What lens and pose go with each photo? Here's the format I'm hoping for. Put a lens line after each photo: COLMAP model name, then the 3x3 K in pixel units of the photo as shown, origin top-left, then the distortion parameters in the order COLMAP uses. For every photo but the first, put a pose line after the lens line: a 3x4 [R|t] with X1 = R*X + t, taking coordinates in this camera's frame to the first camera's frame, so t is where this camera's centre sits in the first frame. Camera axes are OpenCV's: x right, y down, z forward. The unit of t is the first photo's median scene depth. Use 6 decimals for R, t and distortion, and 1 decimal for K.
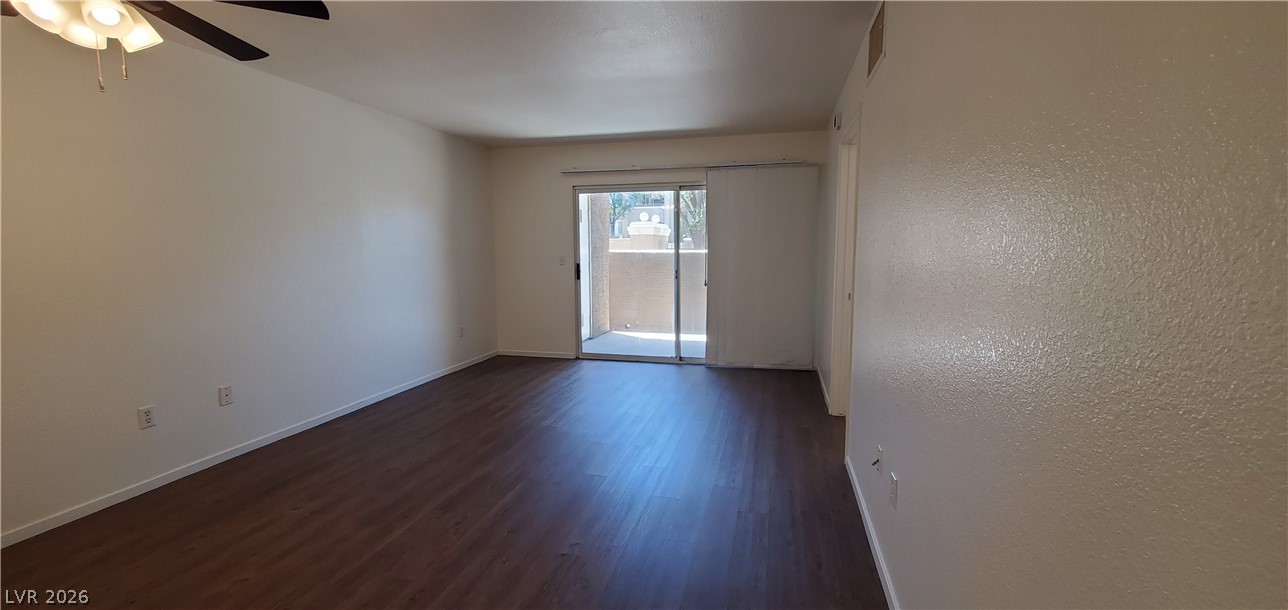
lens RADIAL K [[504.3, 0, 644.0], [0, 504.3, 305.0], [0, 0, 1]] dist [-0.002872, -0.000175]
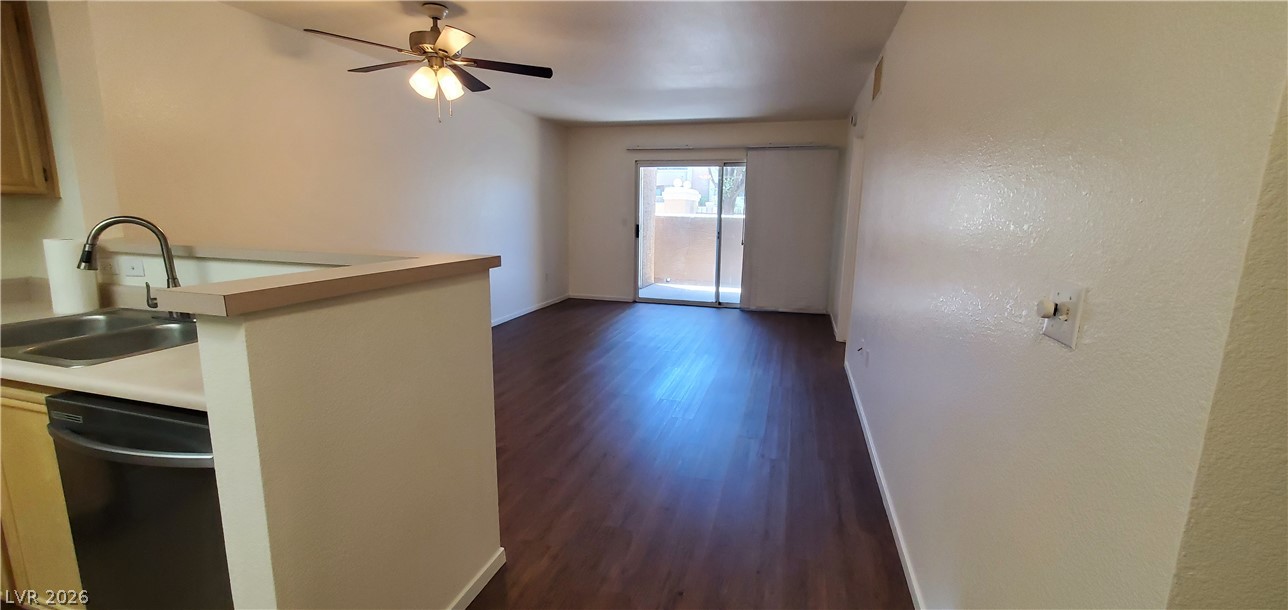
lens RADIAL K [[504.3, 0, 644.0], [0, 504.3, 305.0], [0, 0, 1]] dist [-0.002872, -0.000175]
pose [[0.999161, 0.026419, -0.031291, -0.076147], [-0.024099, 0.997088, 0.072352, 0.025168], [0.033111, -0.071537, 0.996888, -0.252349]]
